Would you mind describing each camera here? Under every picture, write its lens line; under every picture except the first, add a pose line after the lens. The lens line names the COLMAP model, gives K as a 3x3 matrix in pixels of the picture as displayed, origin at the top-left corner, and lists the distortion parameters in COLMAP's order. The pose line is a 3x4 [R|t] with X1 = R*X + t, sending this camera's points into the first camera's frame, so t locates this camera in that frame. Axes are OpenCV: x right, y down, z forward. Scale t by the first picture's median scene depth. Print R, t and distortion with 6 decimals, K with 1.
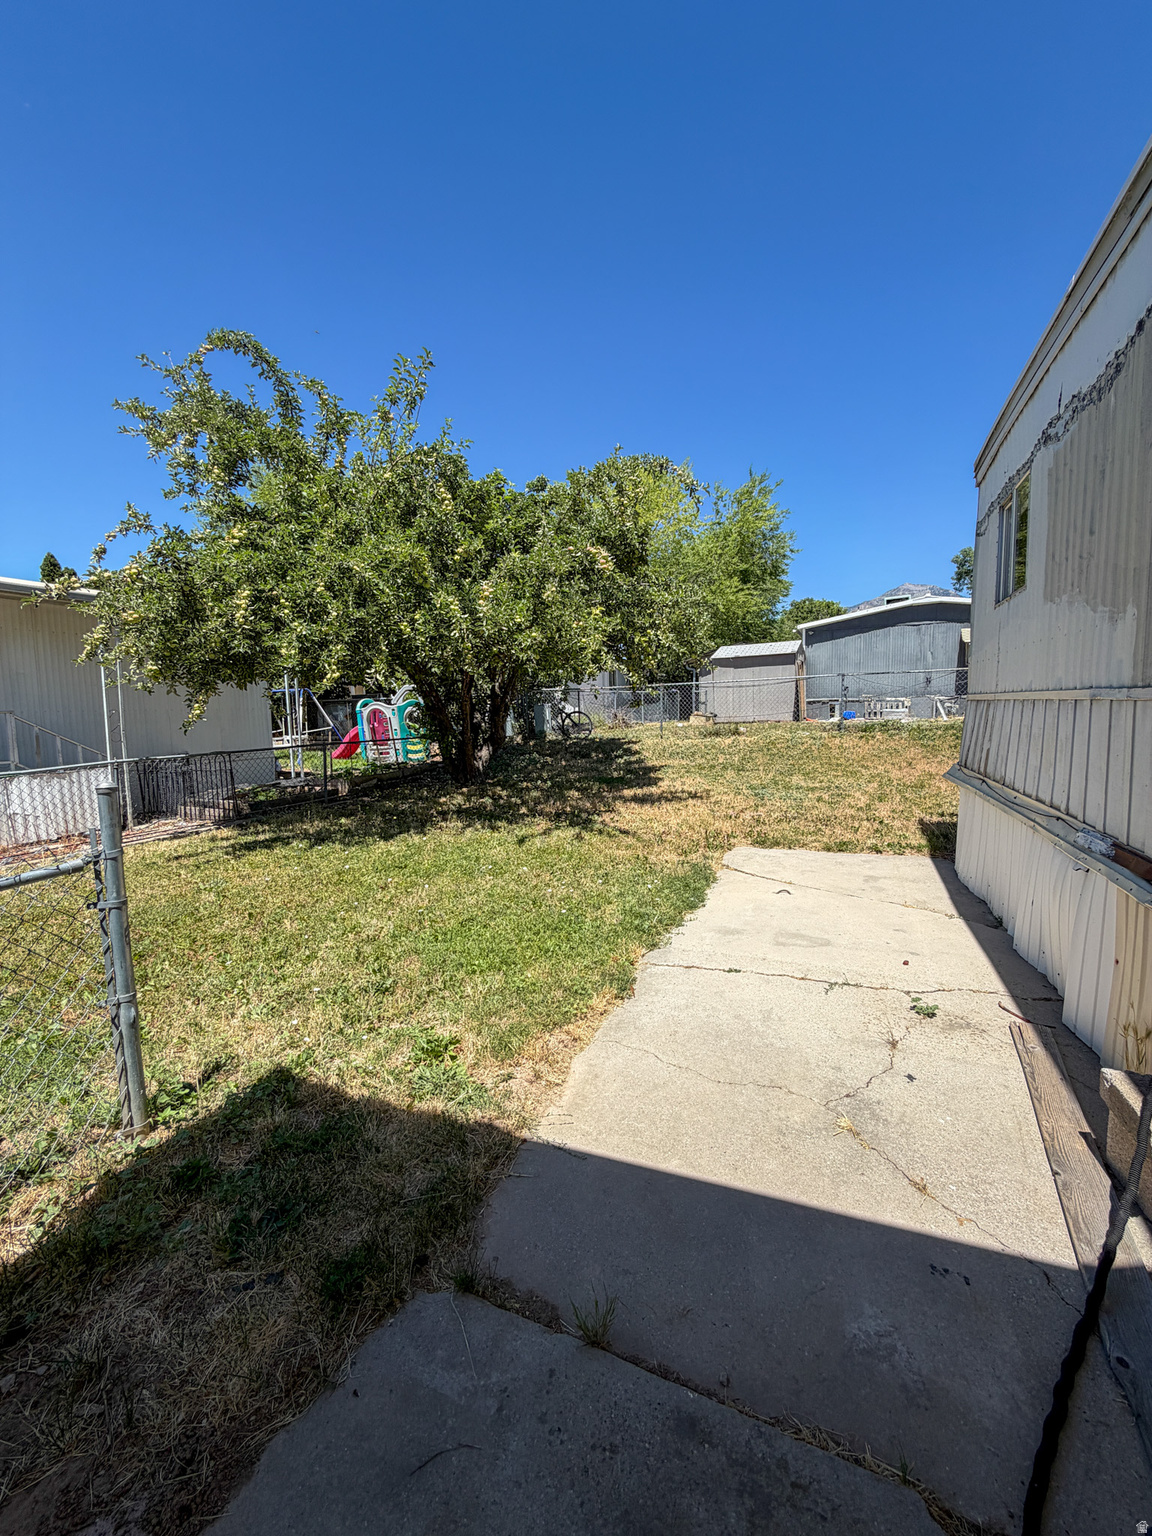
lens RADIAL K [[608.2, 0, 574.2], [0, 608.2, 766.8], [0, 0, 1]] dist [-0.000015, -0.000316]
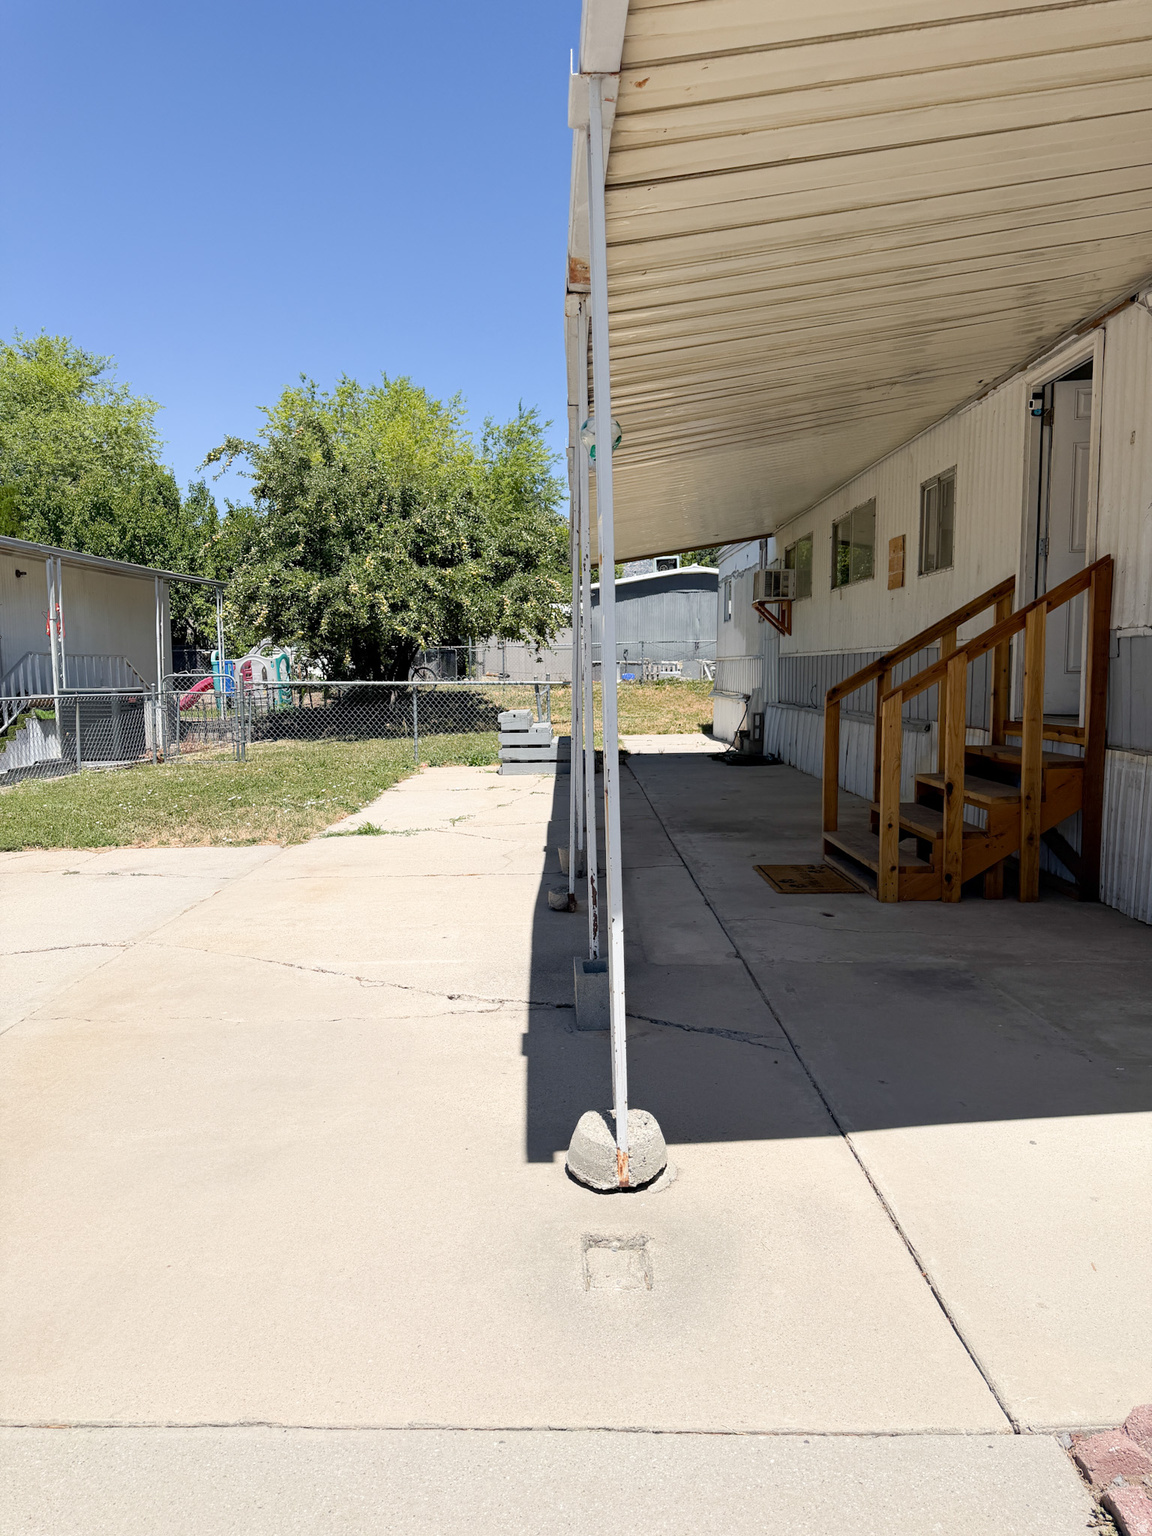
lens RADIAL K [[1068.4, 0, 576.0], [0, 1068.4, 768.0], [0, 0, 1]] dist [0.001977, 0.000242]
pose [[0.914349, -0.016815, 0.404577, -0.403002], [0.020709, 0.999772, -0.005251, 0.084159], [-0.404397, 0.013180, 0.914489, -0.674671]]
